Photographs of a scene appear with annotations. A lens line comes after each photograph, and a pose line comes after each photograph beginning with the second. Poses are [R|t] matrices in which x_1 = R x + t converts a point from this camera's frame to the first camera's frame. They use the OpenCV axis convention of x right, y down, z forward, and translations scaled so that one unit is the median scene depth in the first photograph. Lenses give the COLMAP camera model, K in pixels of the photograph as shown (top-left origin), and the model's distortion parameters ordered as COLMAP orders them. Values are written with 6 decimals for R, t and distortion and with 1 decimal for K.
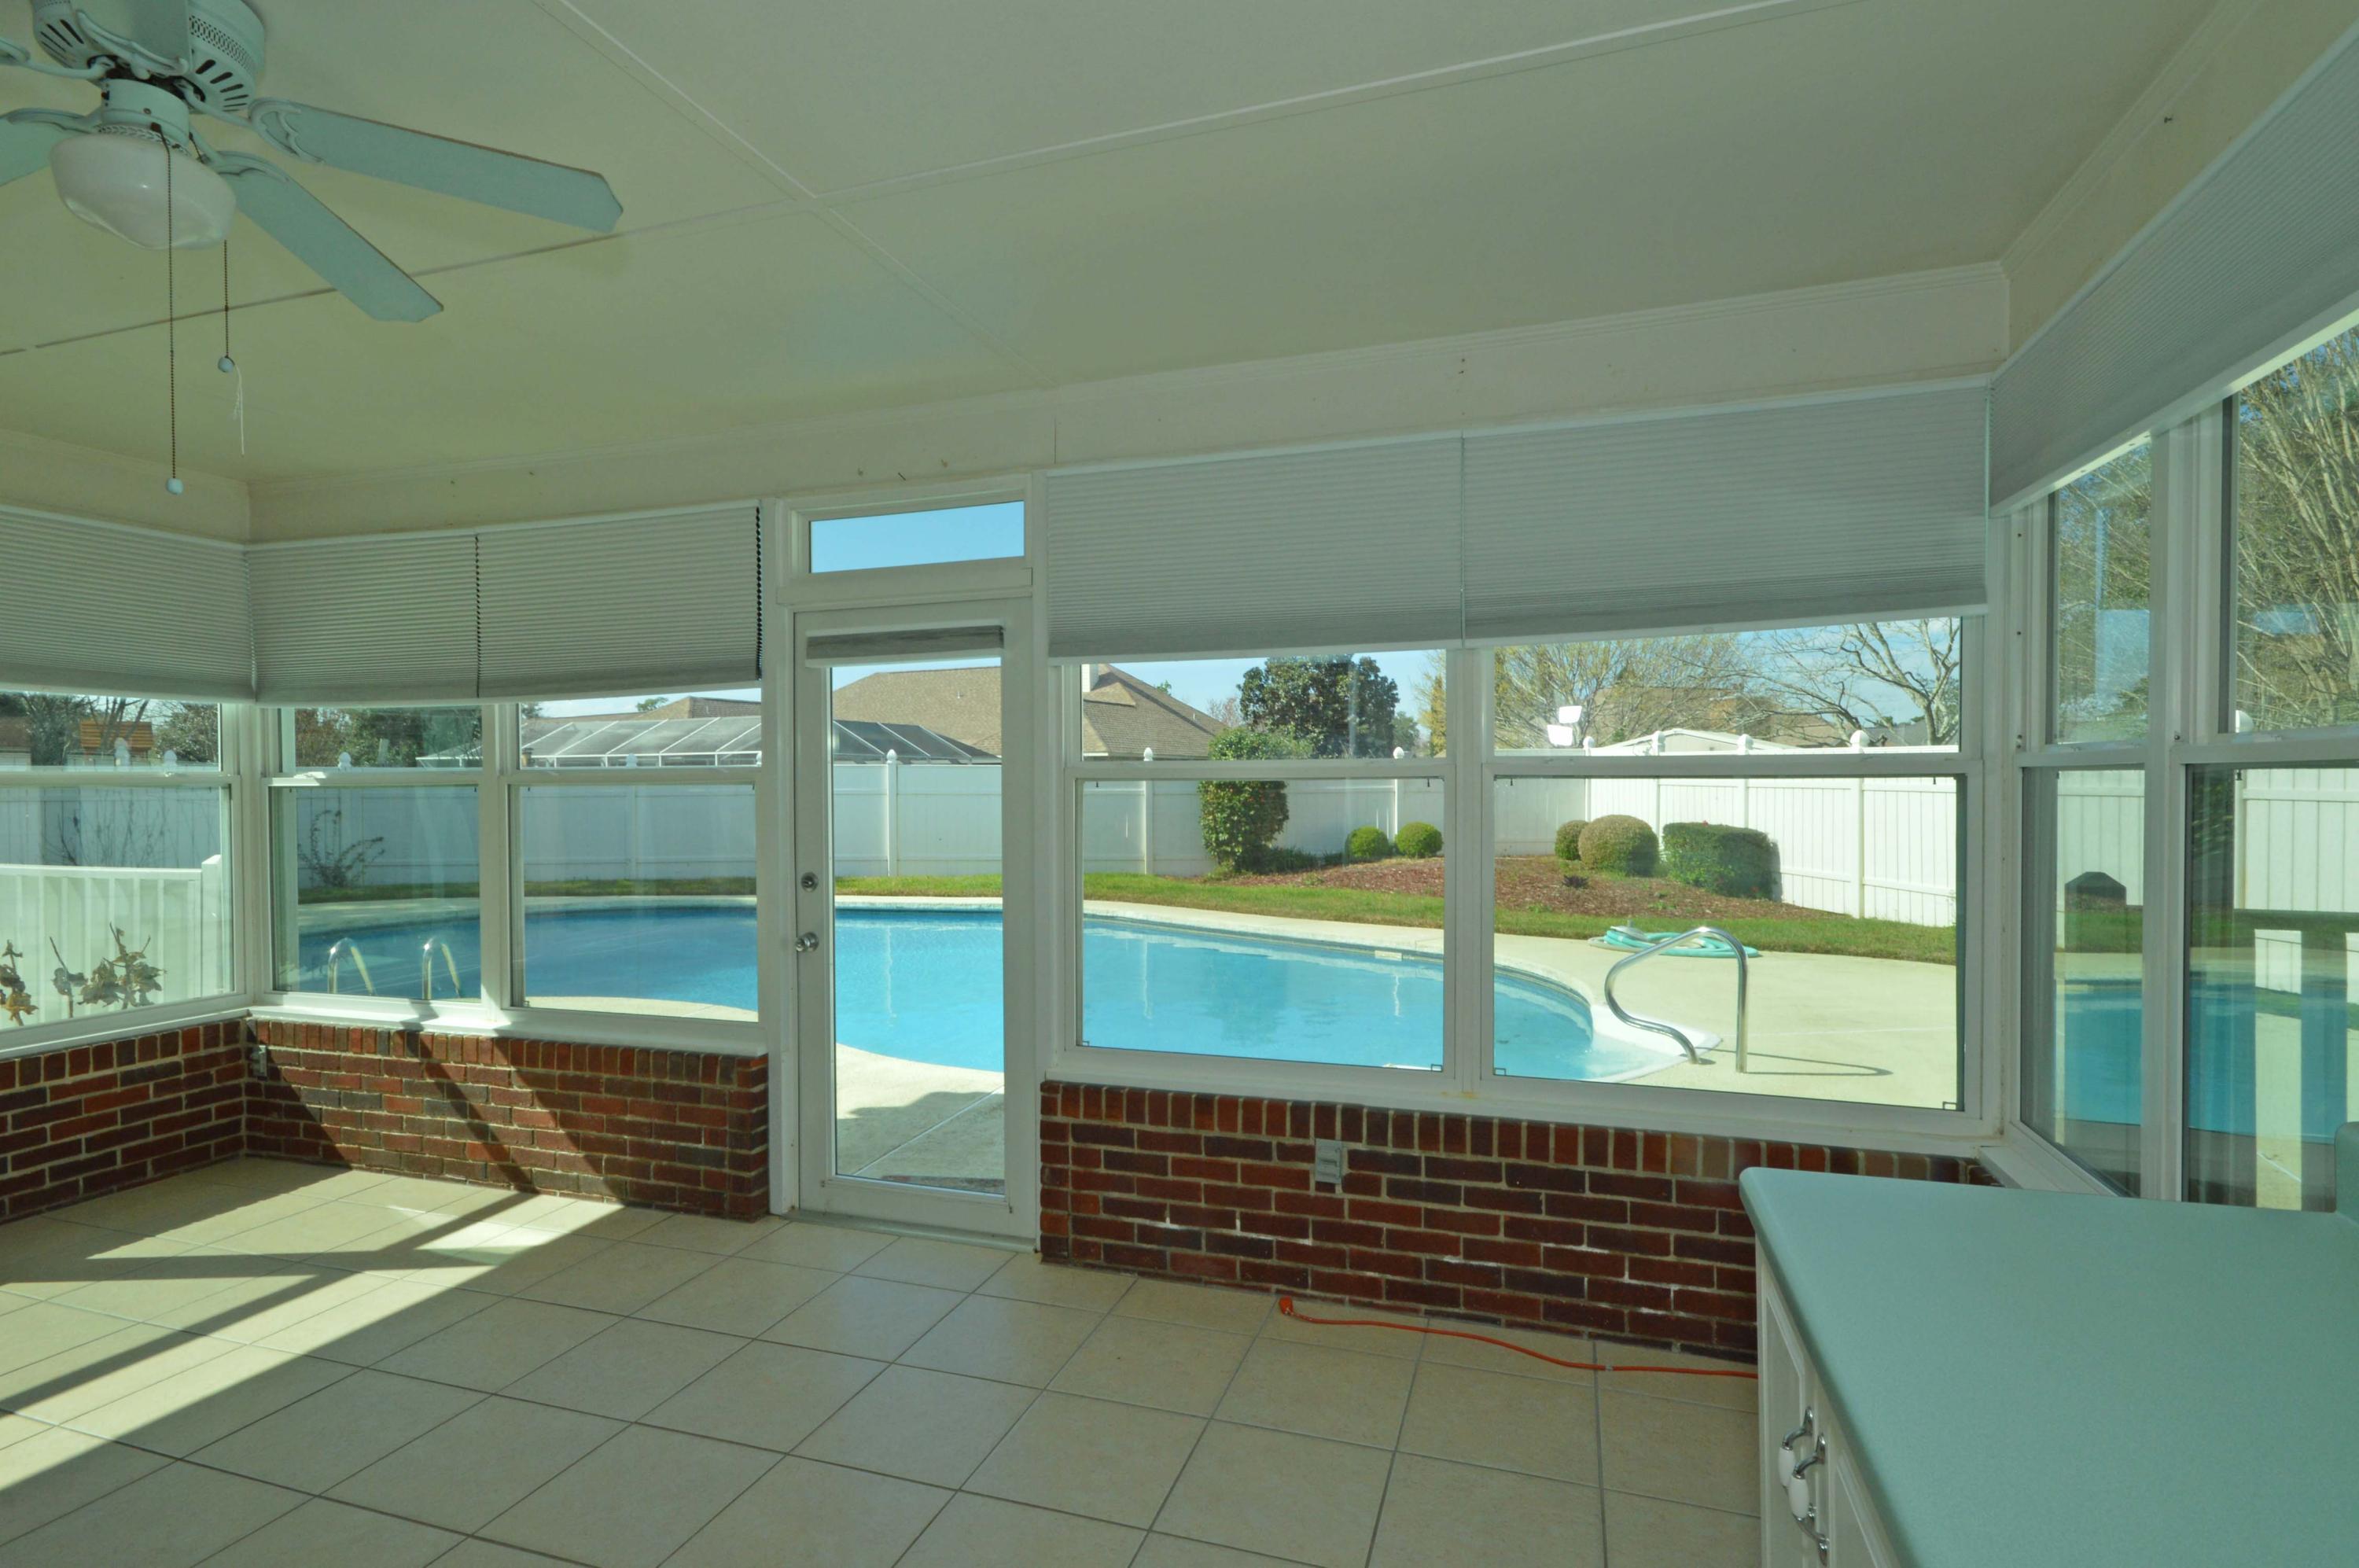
lens RADIAL K [[1148.8, 0, 1170.4], [0, 1148.8, 771.5], [0, 0, 1]] dist [-0.000132, 0.001755]
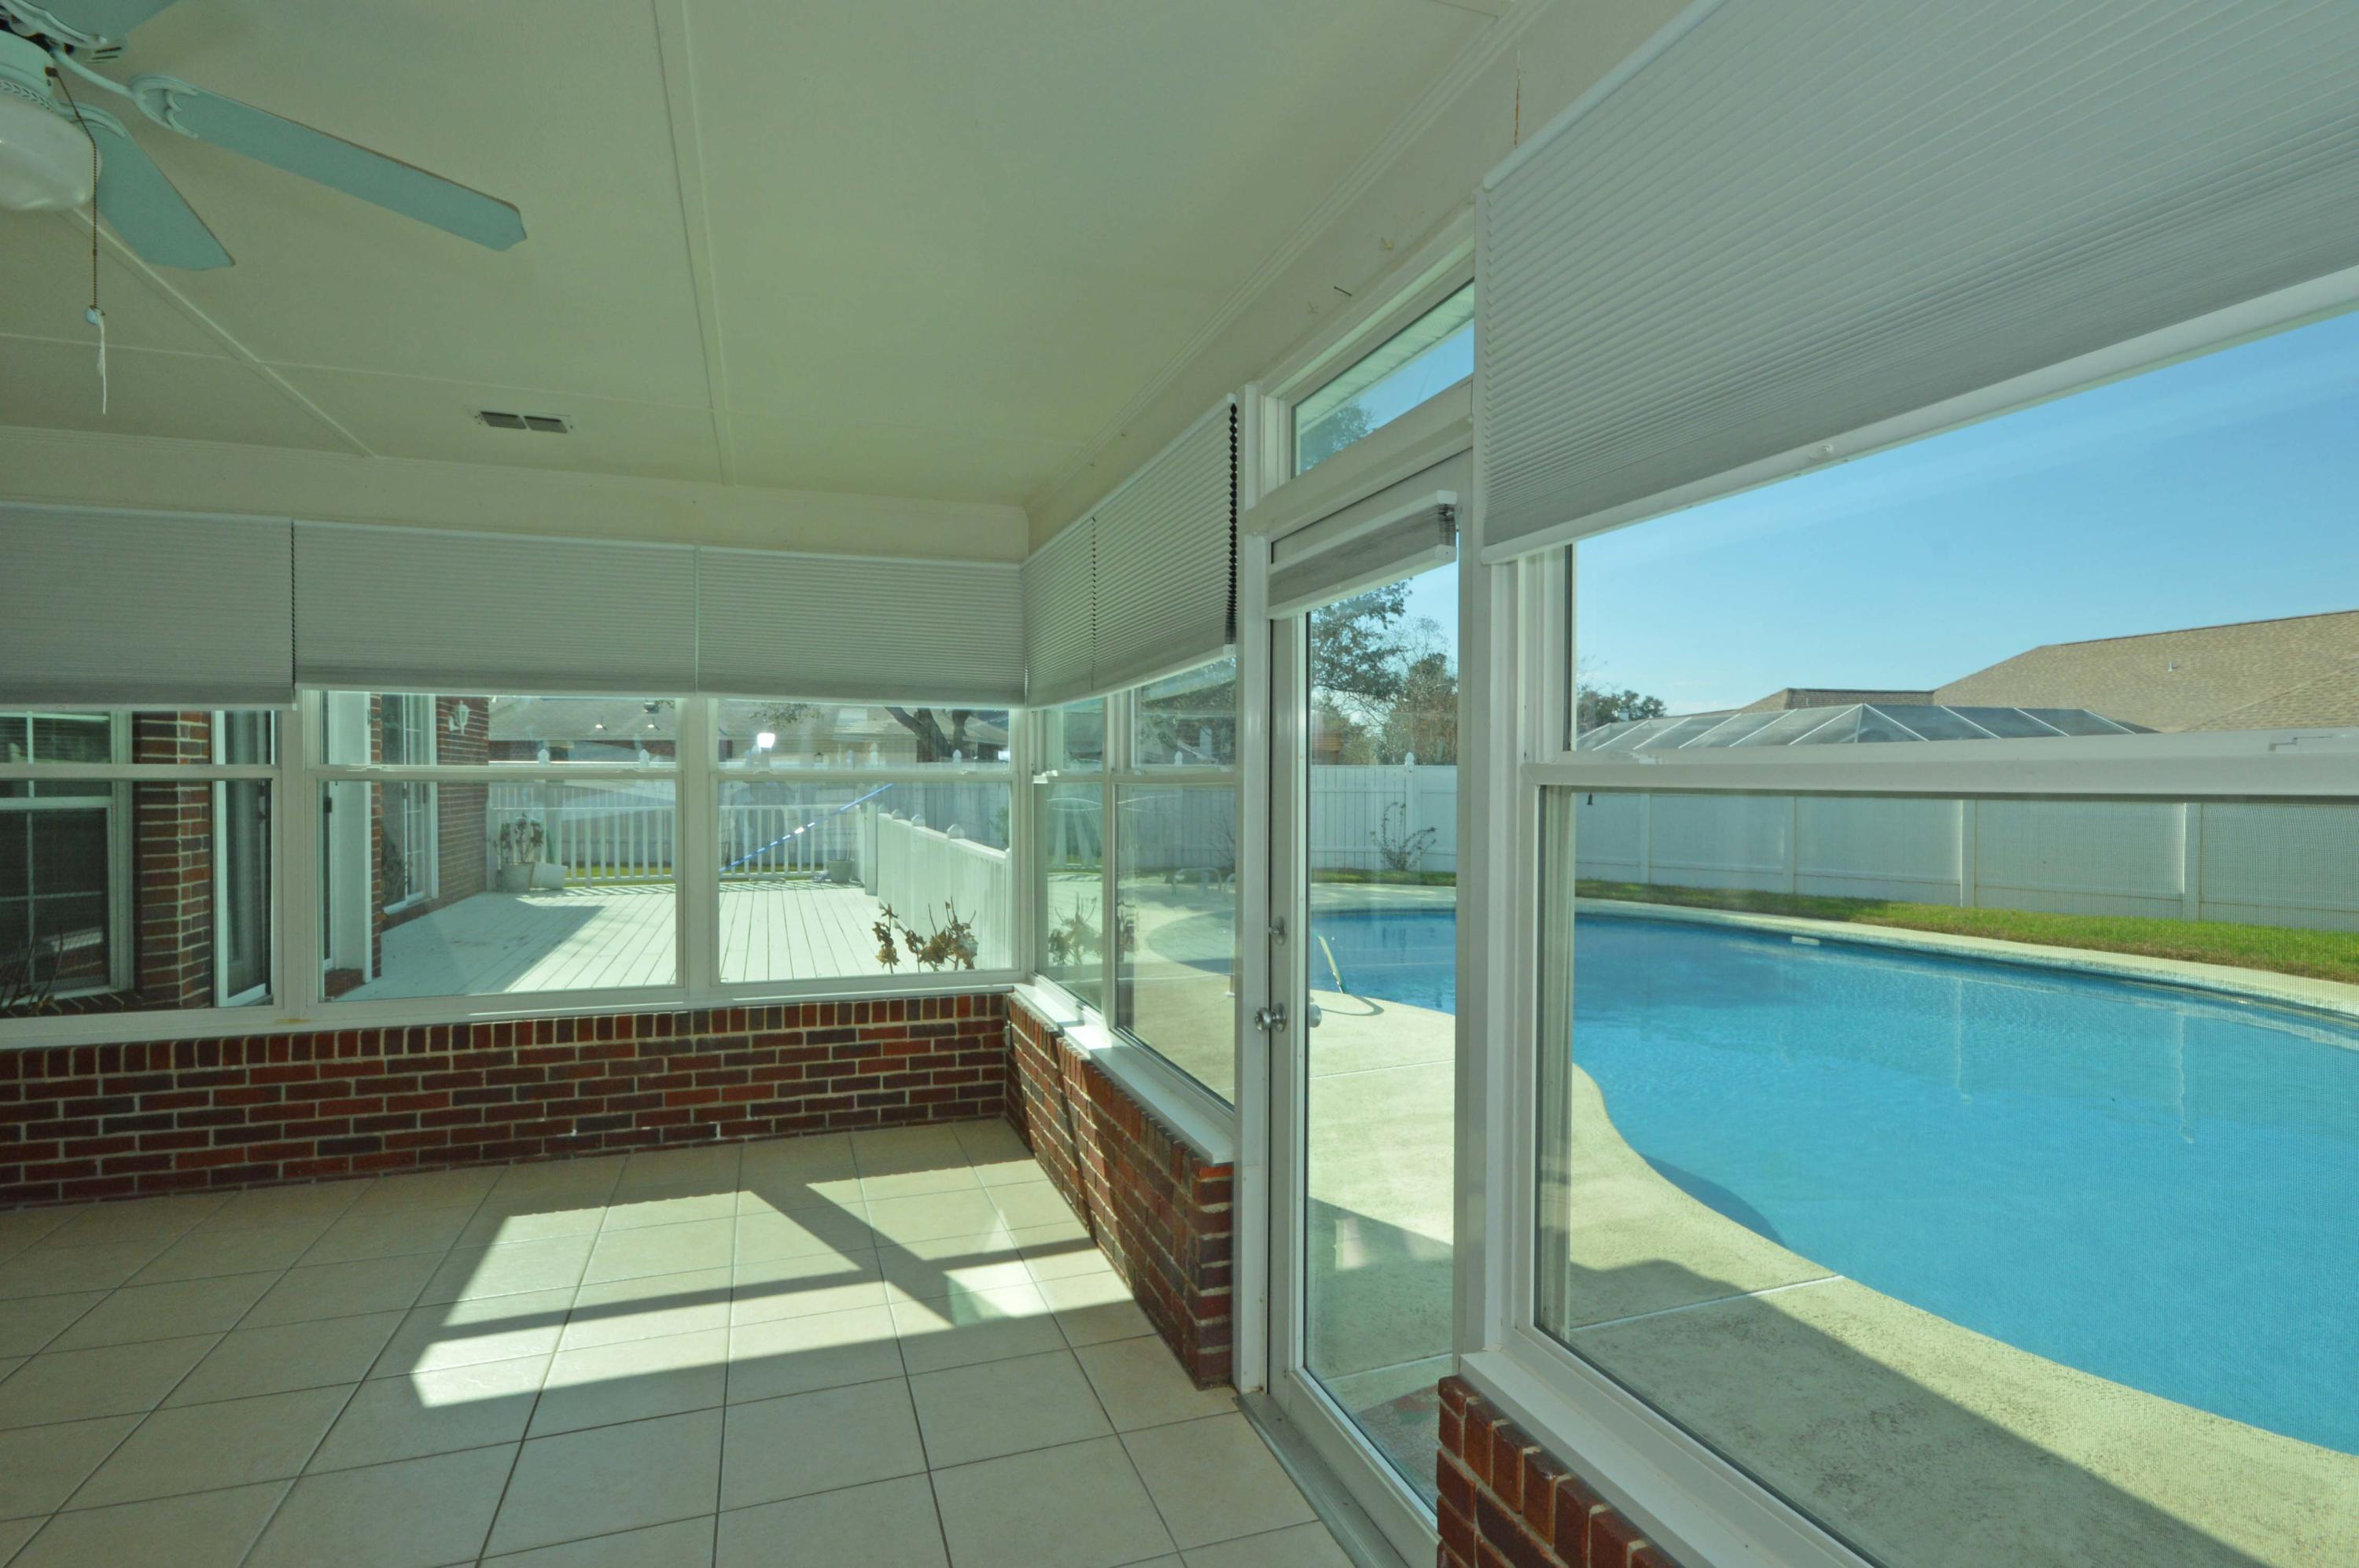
lens RADIAL K [[1148.8, 0, 1184.3], [0, 1148.8, 783.6], [0, 0, 1]] dist [-0.000132, 0.001755]
pose [[0.612957, 0.009909, -0.790054, 0.185426], [0.000150, 0.999920, 0.012657, -0.000719], [0.790116, -0.007877, 0.612907, 0.505083]]
